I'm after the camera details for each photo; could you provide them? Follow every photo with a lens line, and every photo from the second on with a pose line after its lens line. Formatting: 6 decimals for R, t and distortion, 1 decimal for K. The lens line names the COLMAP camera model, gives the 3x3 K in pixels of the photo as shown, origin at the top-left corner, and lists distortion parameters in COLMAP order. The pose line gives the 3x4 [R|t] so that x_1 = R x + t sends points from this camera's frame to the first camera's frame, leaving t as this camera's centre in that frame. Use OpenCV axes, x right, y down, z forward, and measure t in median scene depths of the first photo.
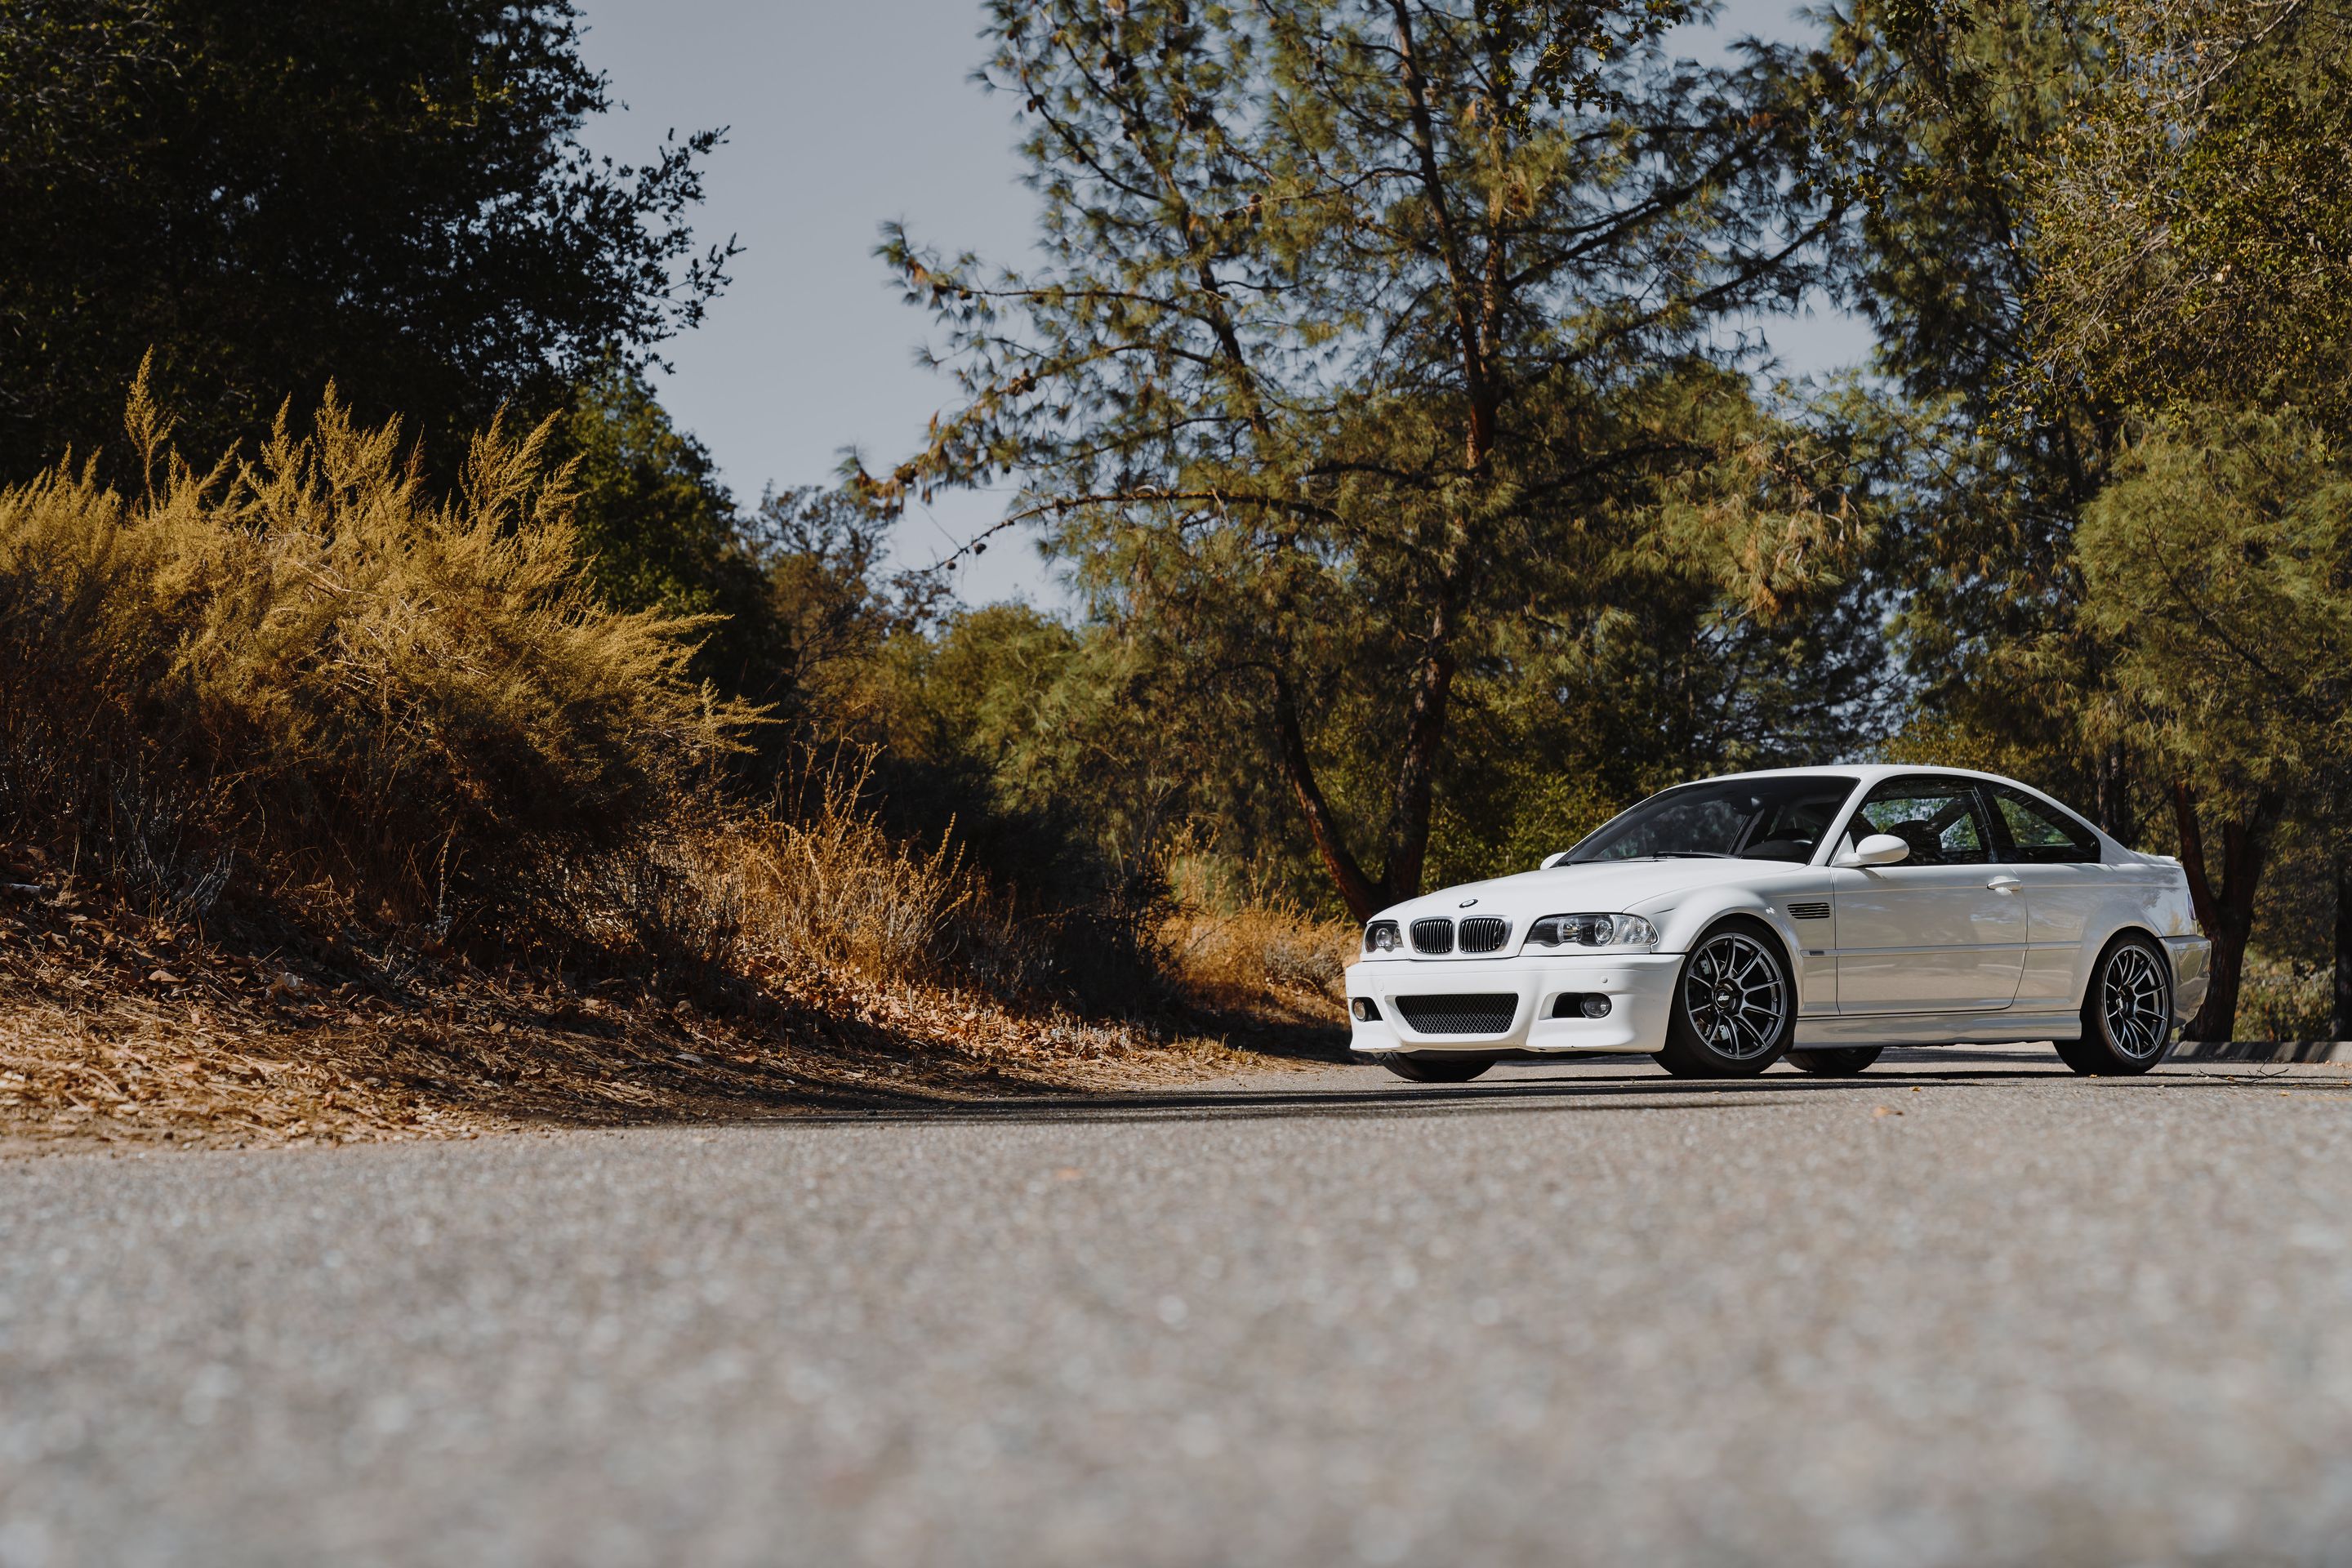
lens RADIAL K [[3963.5, 0, 1166.3], [0, 3963.5, 793.8], [0, 0, 1]] dist [-0.019467, 0.000000]
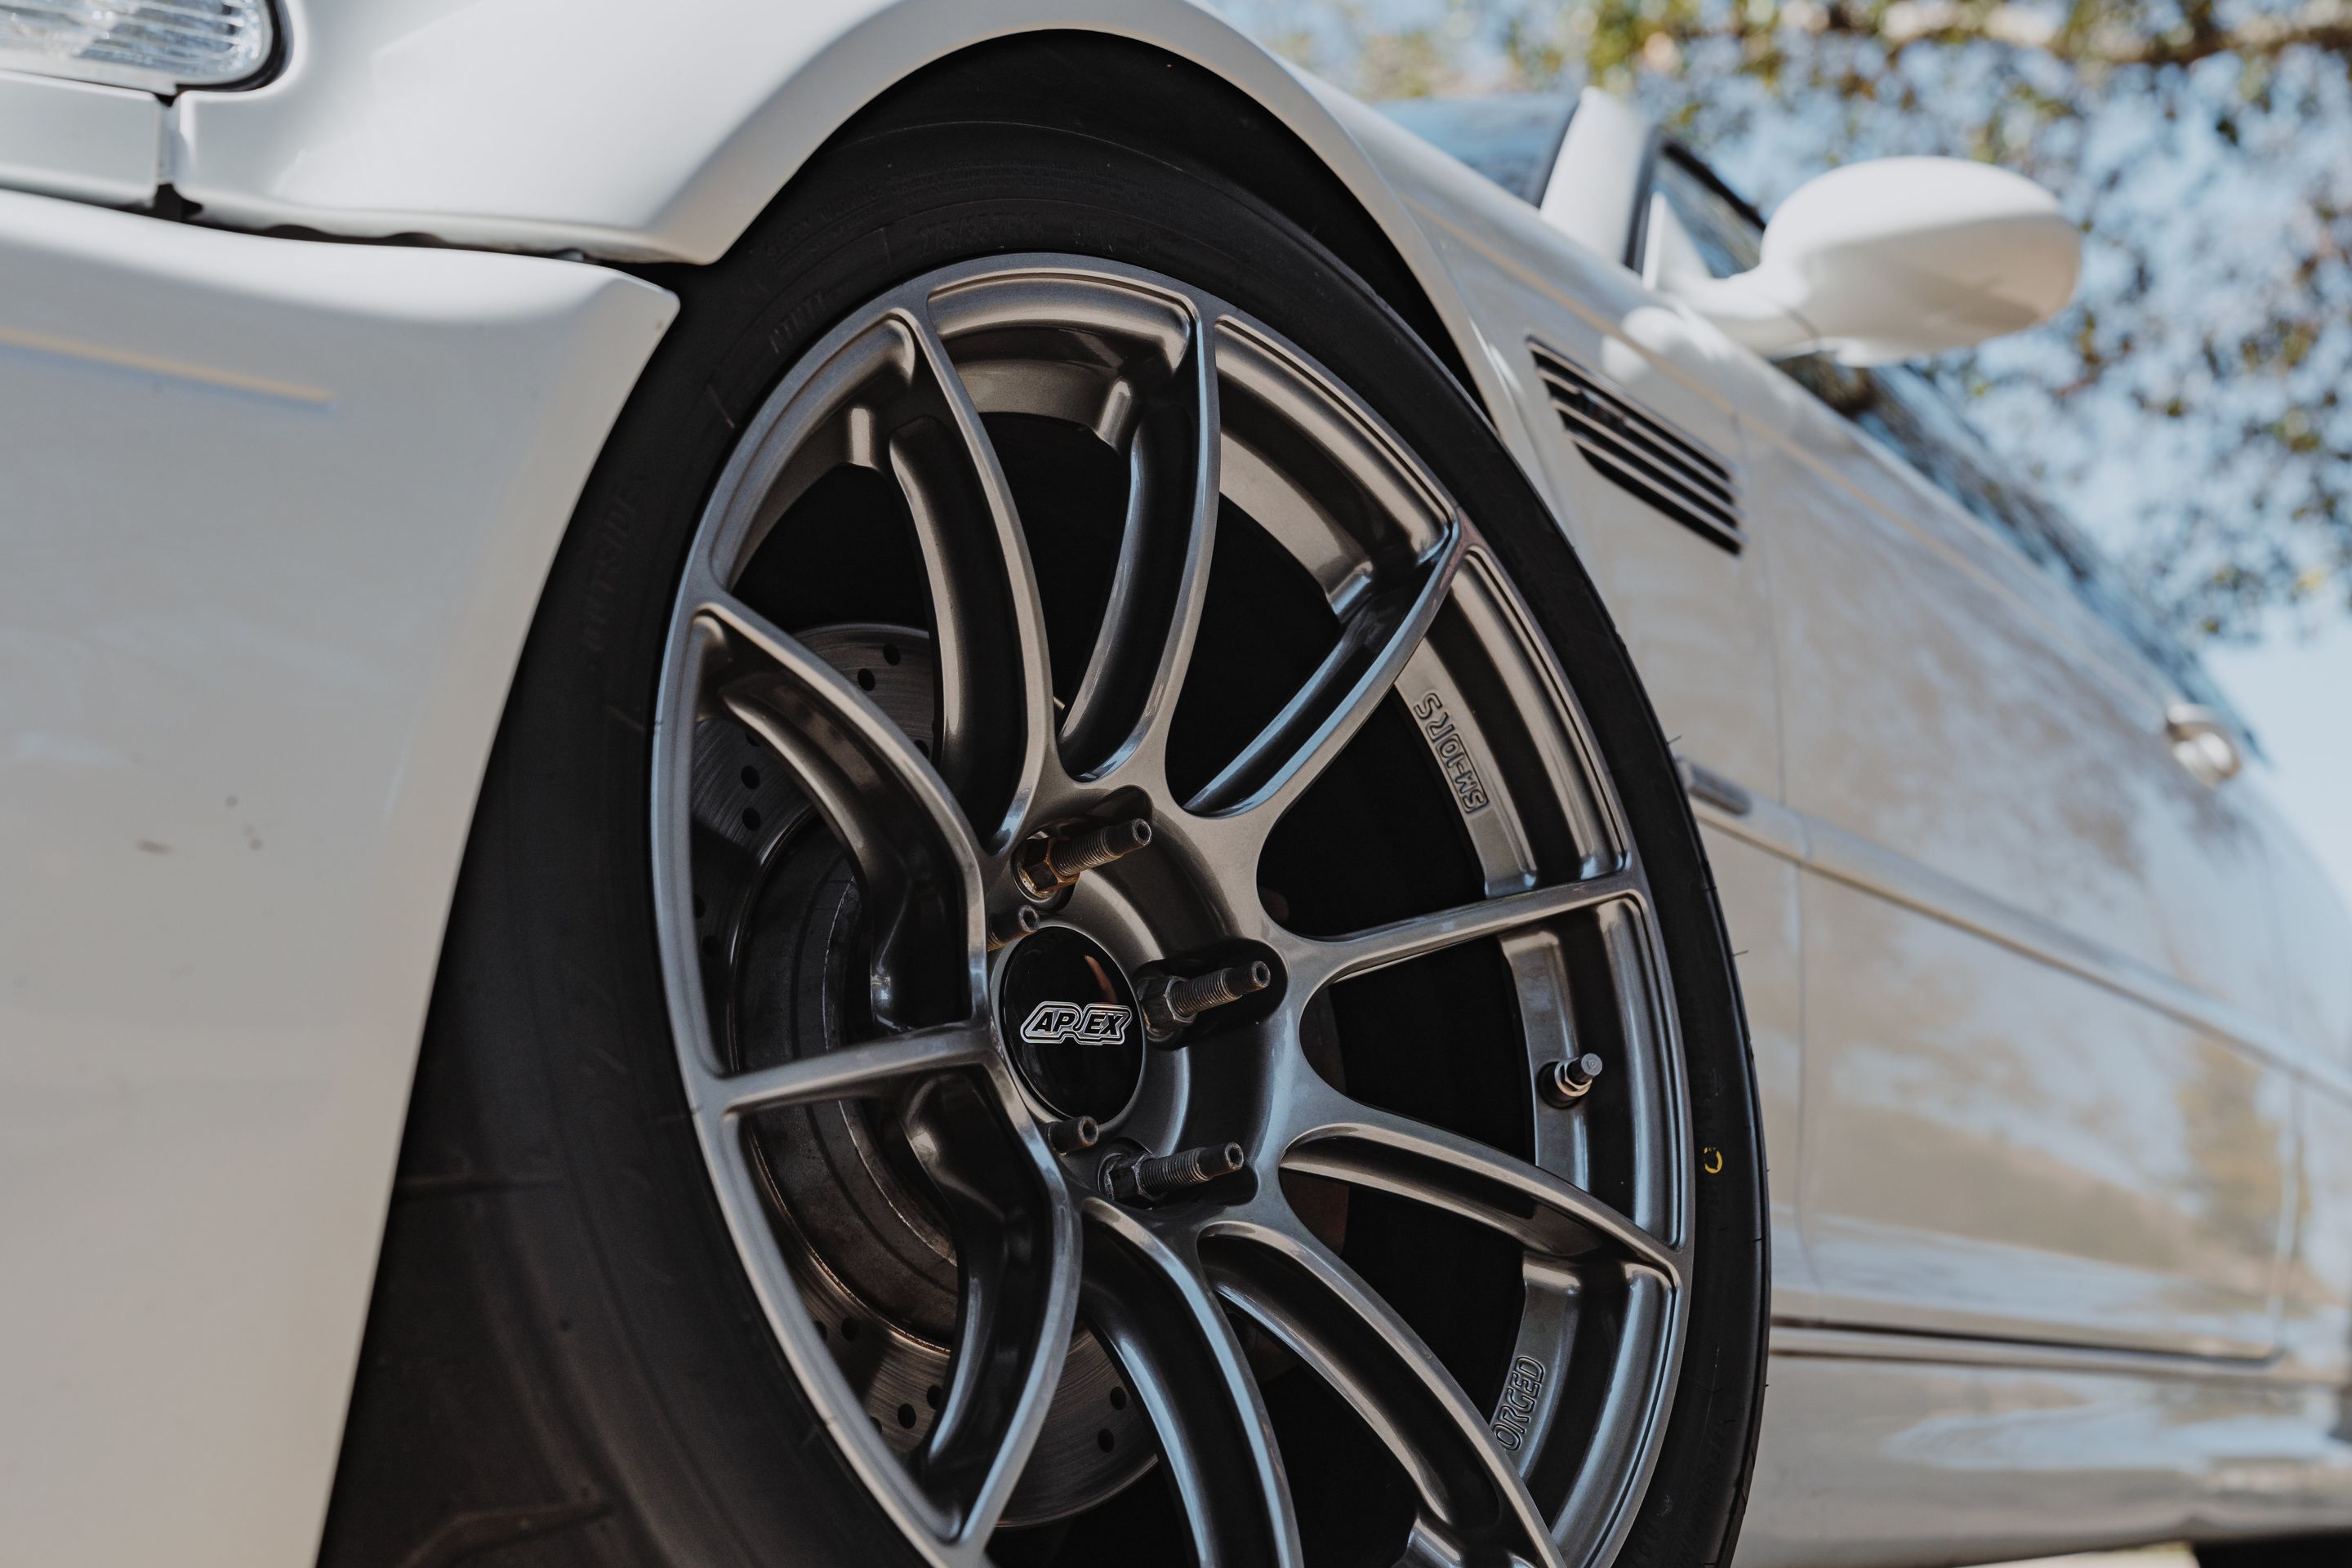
lens RADIAL K [[3285.7, 0, 1179.6], [0, 3285.7, 766.3], [0, 0, 1]] dist [-0.009313, 0.000000]
pose [[0.951031, 0.053211, 0.304481, 0.040913], [0.003192, 0.983327, -0.181817, 0.020092], [-0.309079, 0.173885, 0.935005, 0.316037]]
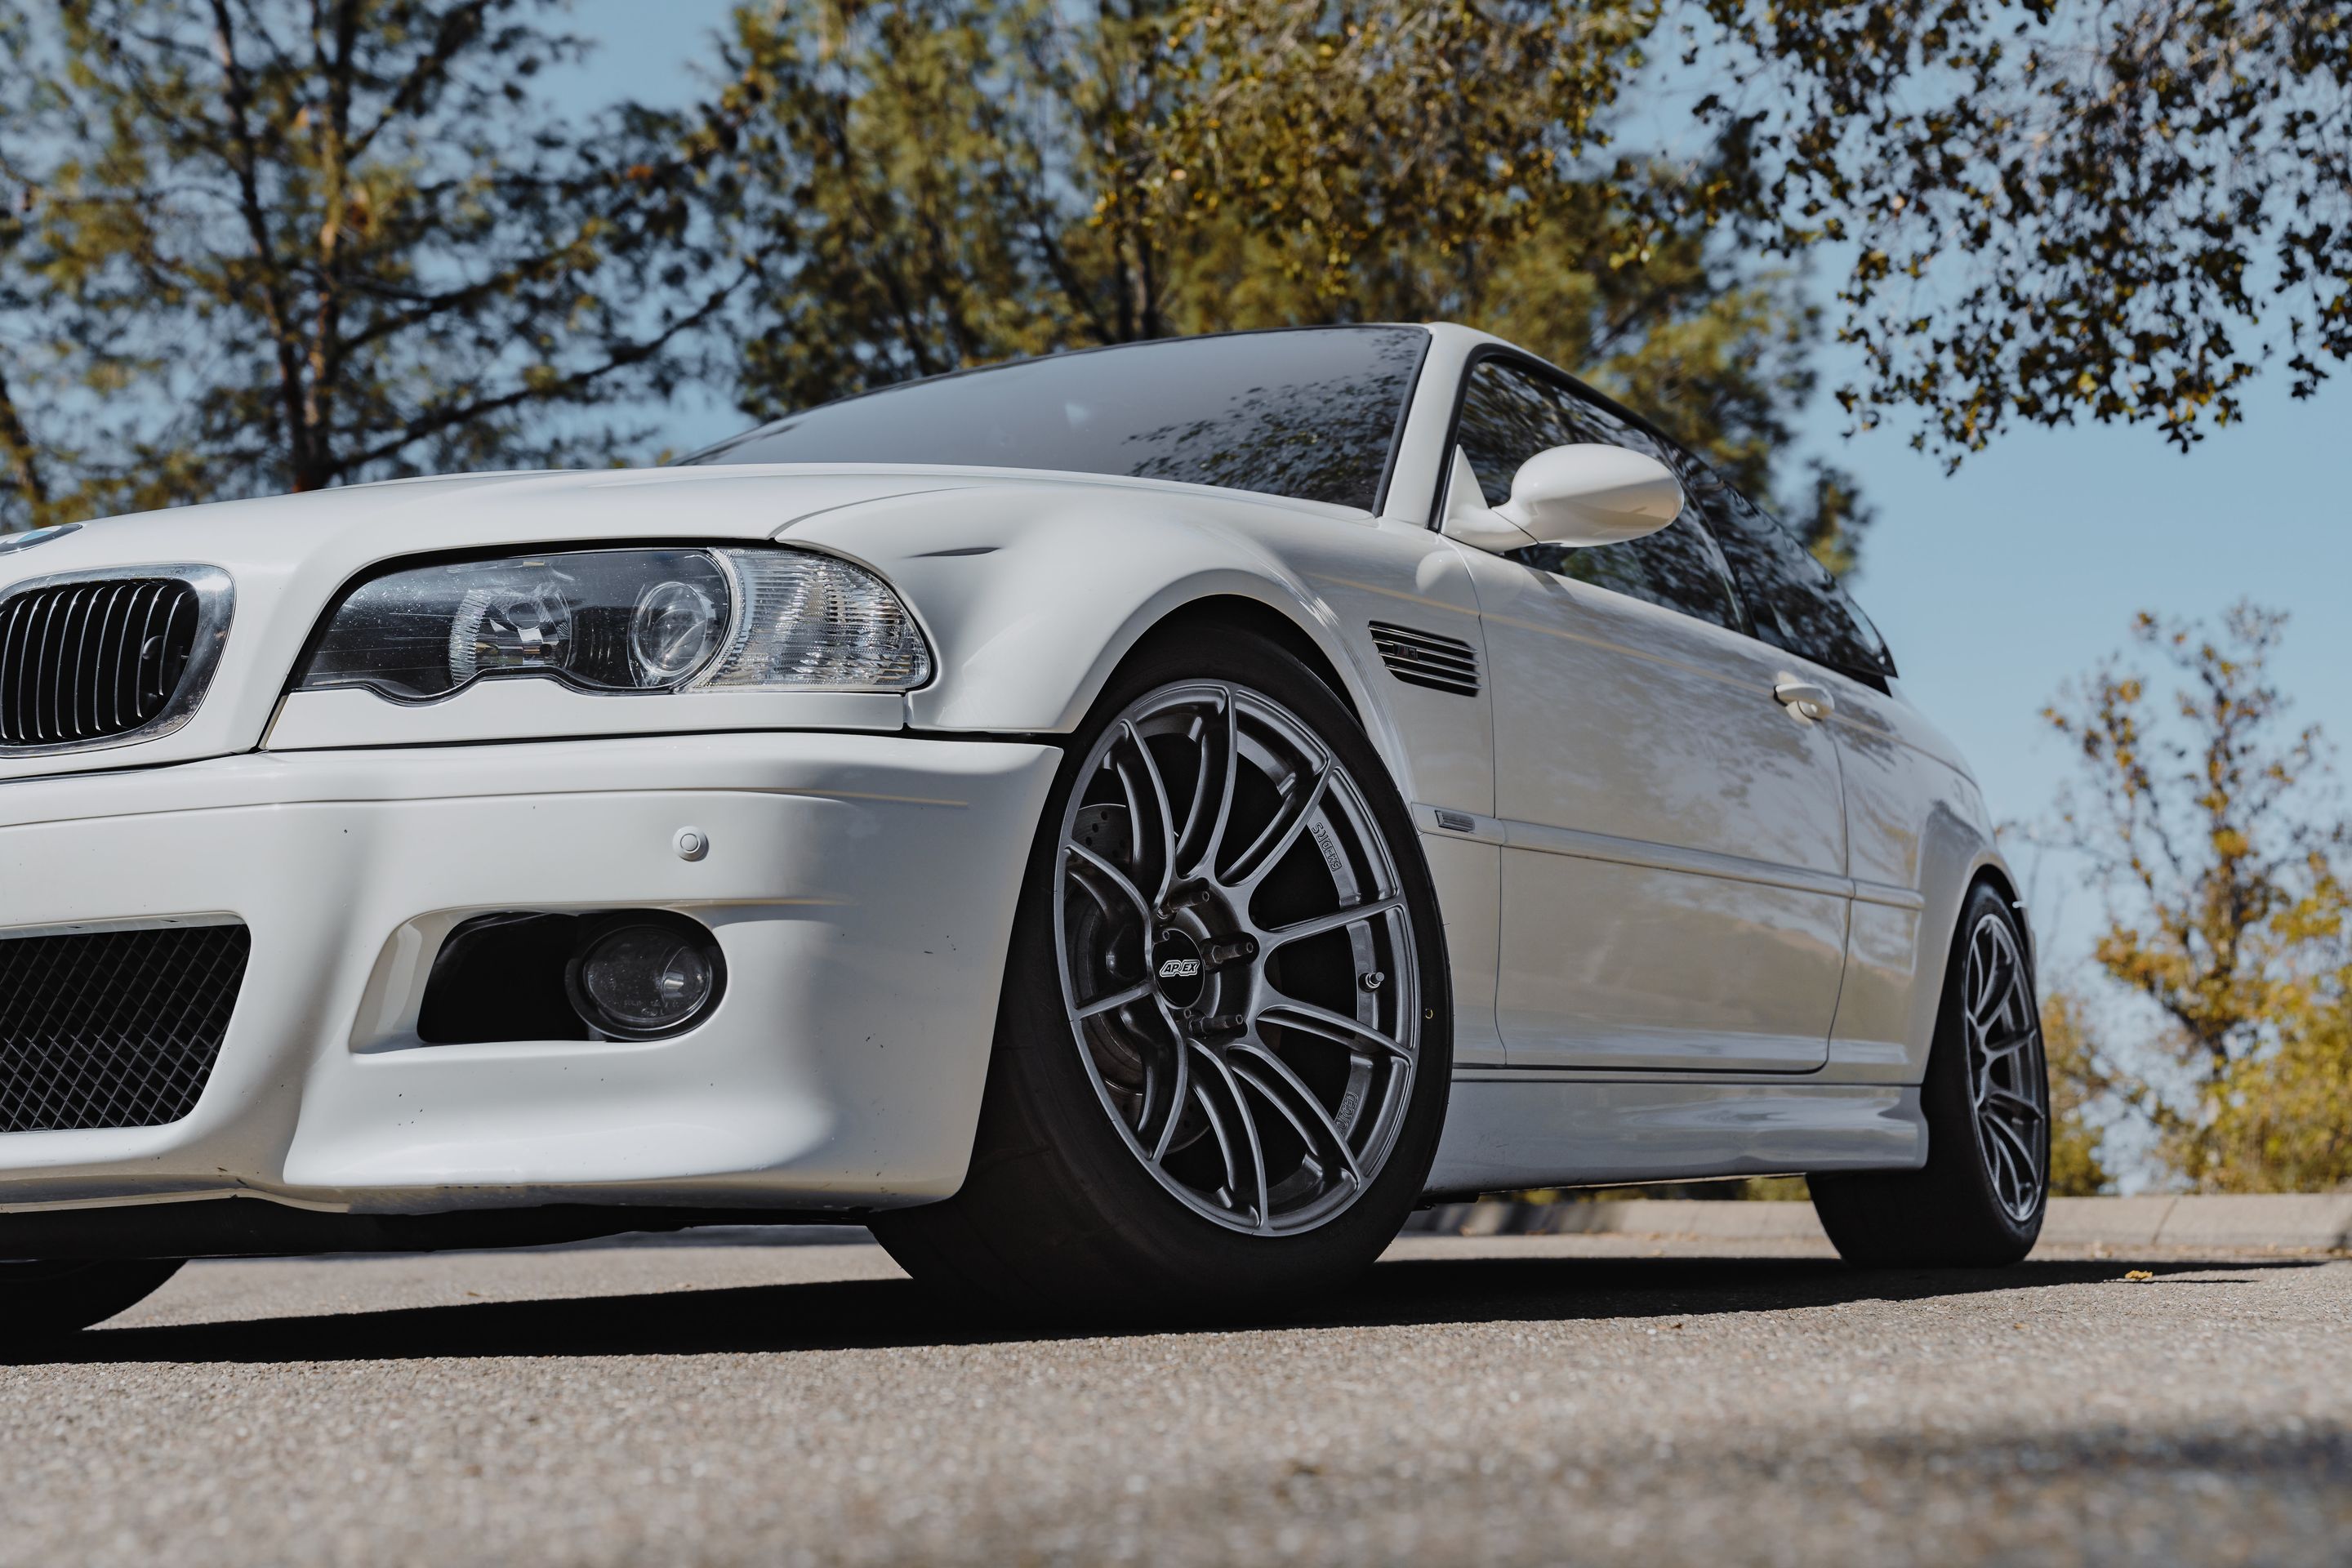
lens RADIAL K [[3285.7, 0, 1166.8], [0, 3285.7, 788.4], [0, 0, 1]] dist [-0.009313, 0.000000]
pose [[0.944798, 0.030913, 0.326192, 0.026379], [-0.008184, 0.997455, -0.070824, 0.018564], [-0.327551, 0.064245, 0.942647, 0.278650]]
